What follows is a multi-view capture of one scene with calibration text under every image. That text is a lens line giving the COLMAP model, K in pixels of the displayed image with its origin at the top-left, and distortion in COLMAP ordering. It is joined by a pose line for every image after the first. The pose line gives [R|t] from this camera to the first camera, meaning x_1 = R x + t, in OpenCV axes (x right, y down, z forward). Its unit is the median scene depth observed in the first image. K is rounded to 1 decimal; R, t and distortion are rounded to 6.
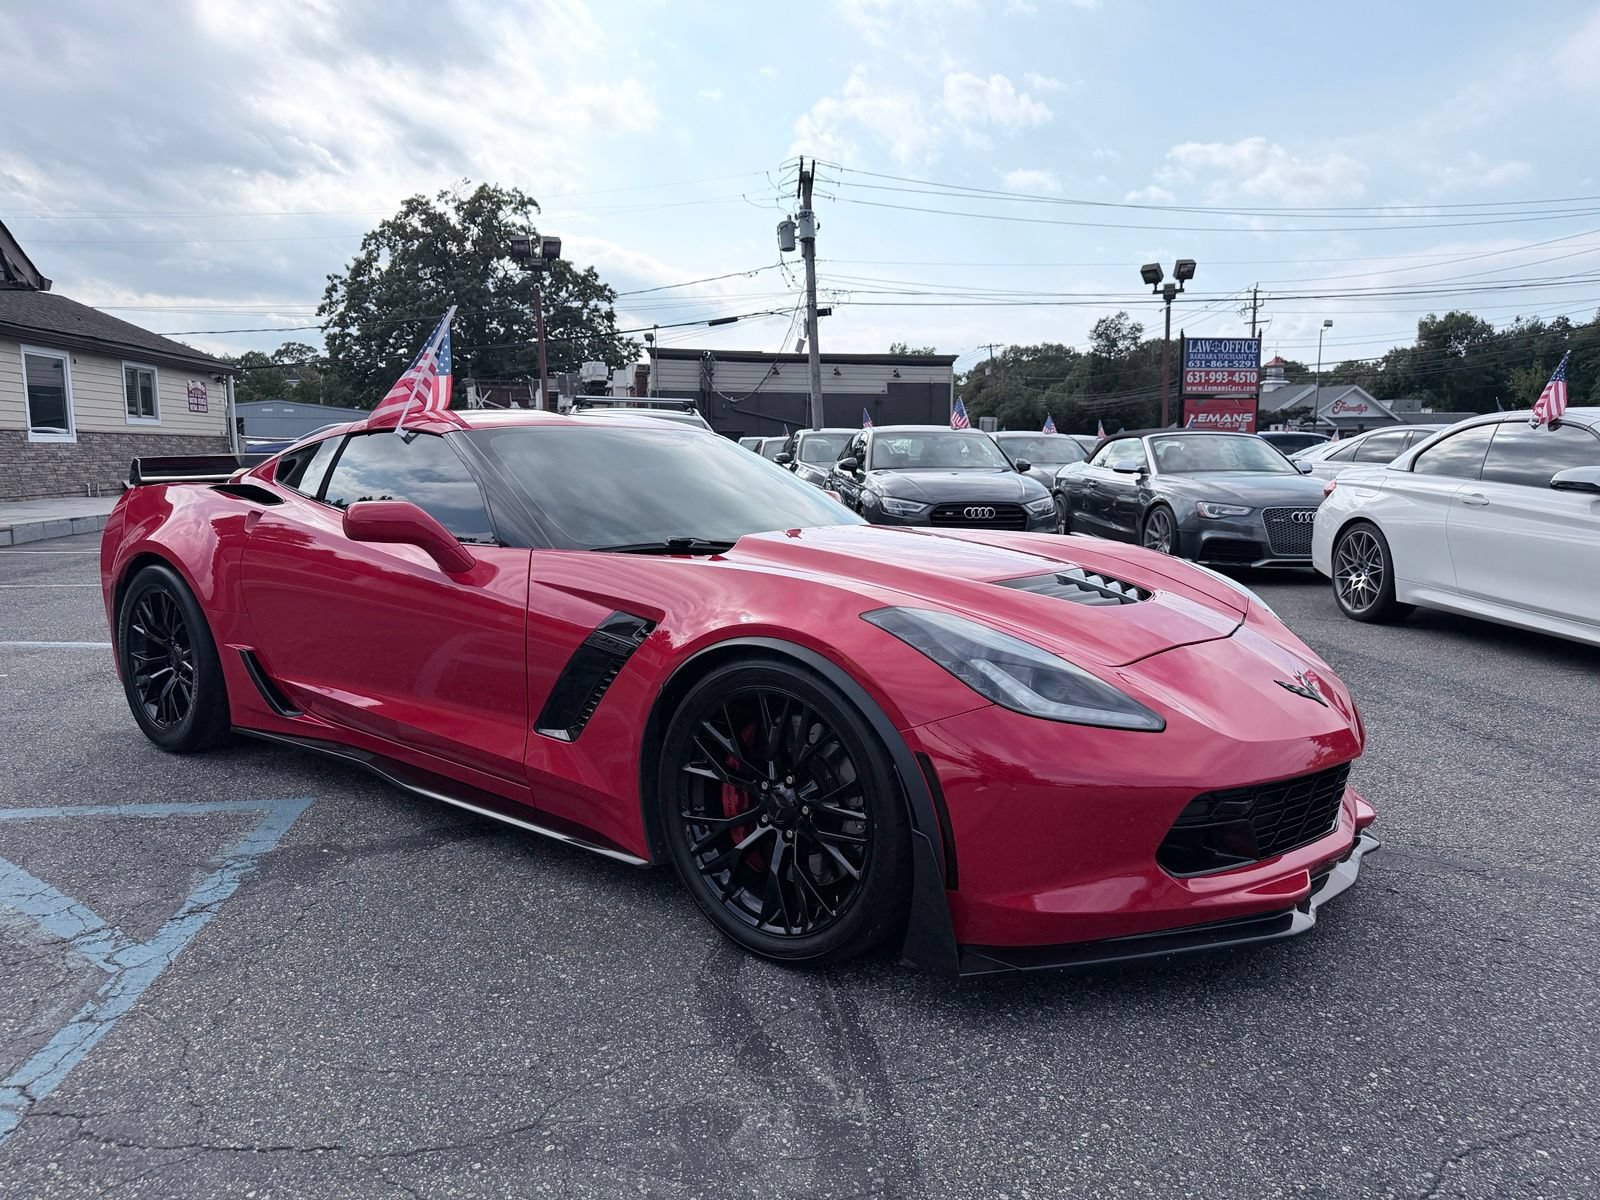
lens RADIAL K [[1139.3, 0, 805.9], [0, 1139.3, 593.2], [0, 0, 1]] dist [0.006598, -0.008049]
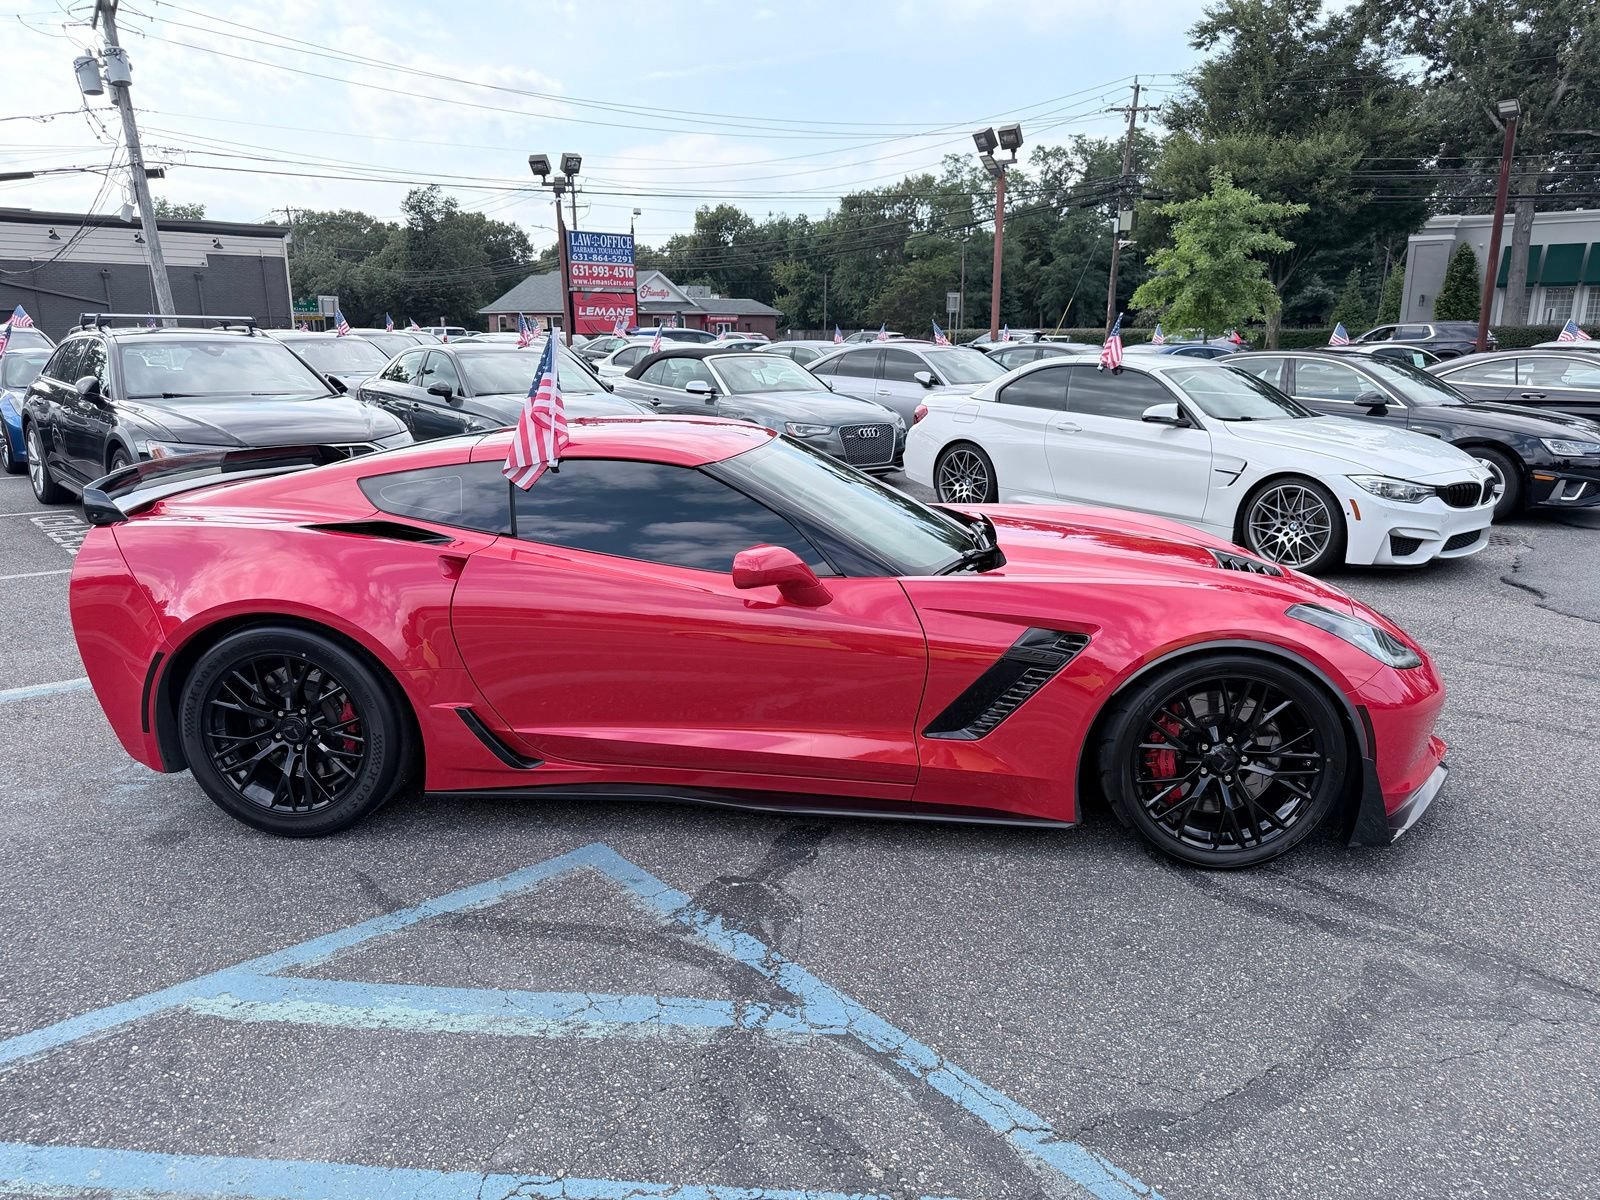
lens RADIAL K [[1133.4, 0, 790.0], [0, 1133.4, 599.1], [0, 0, 1]] dist [0.017143, -0.019667]
pose [[0.836949, -0.125813, 0.532622, -0.285049], [0.065793, 0.989289, 0.130299, -0.052354], [-0.543311, -0.074010, 0.836263, 0.040048]]
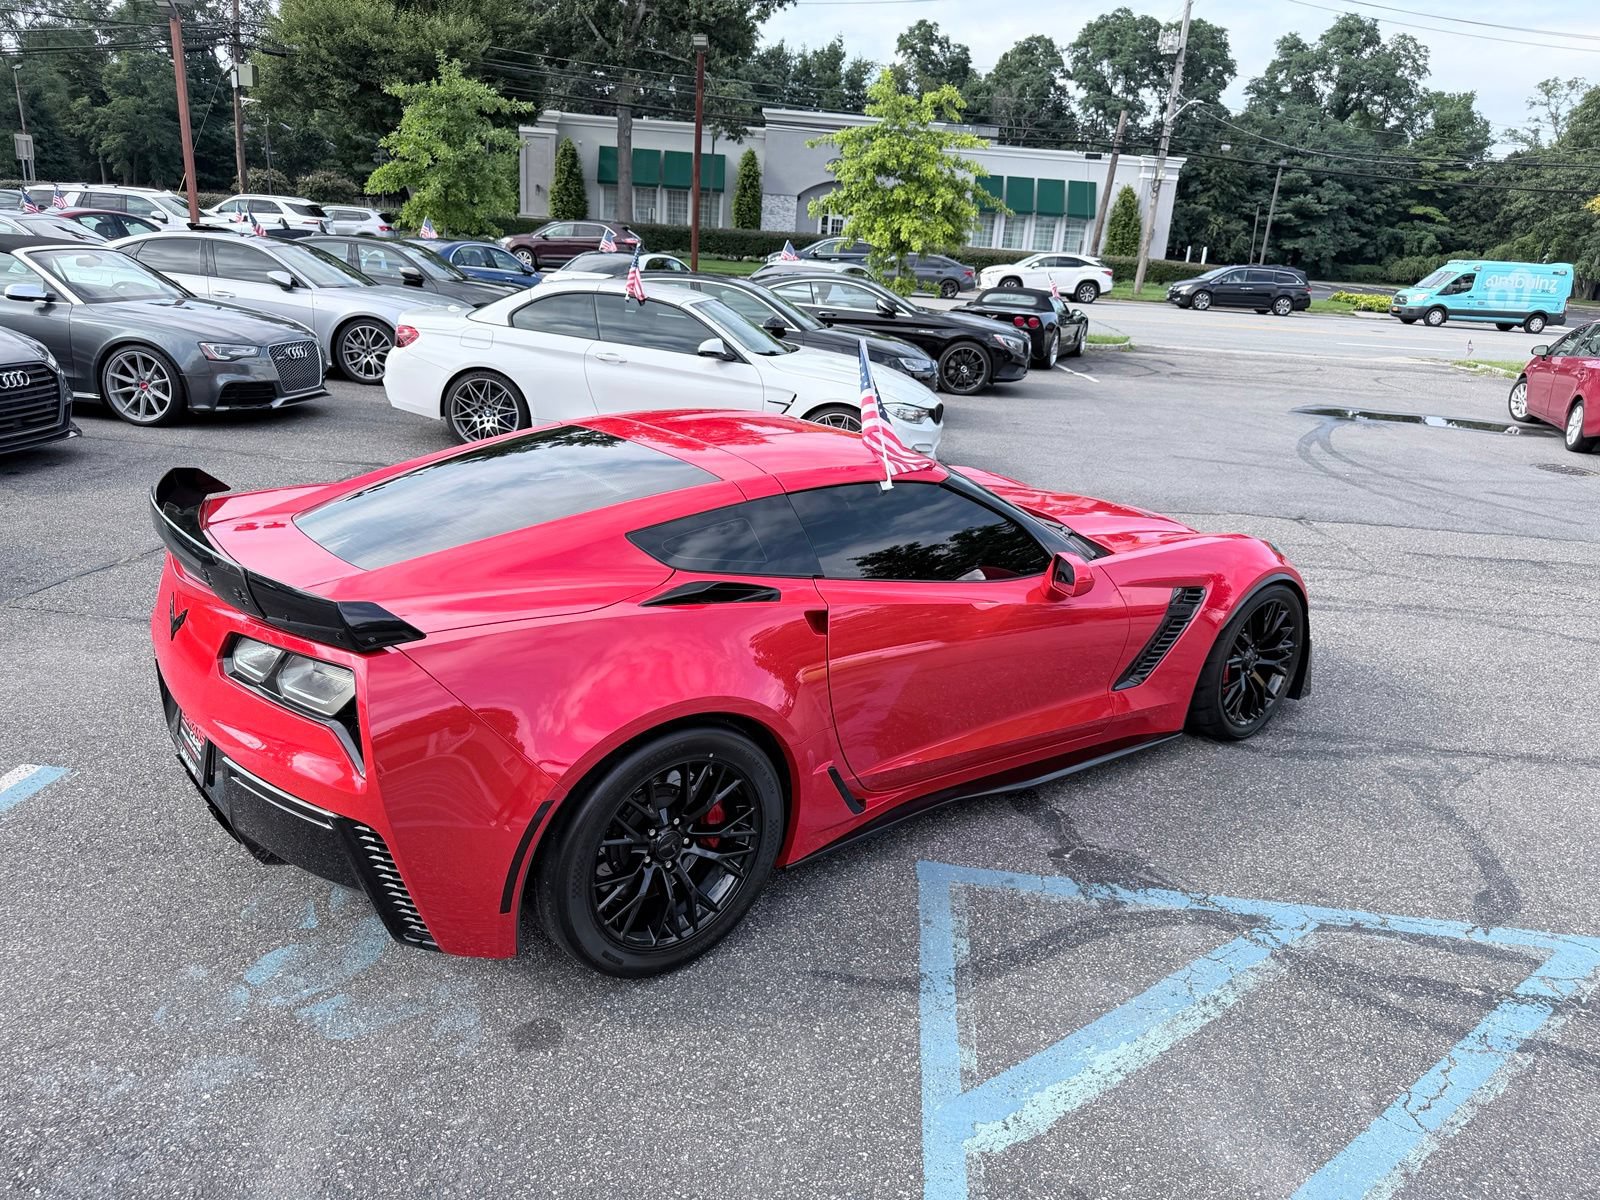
lens RADIAL K [[1144.2, 0, 801.5], [0, 1144.2, 605.7], [0, 0, 1]] dist [0.003640, -0.005557]
pose [[0.231625, -0.288312, 0.929100, -0.479364], [0.051504, 0.957368, 0.284244, -0.118303], [-0.971441, -0.017985, 0.236600, 0.315510]]
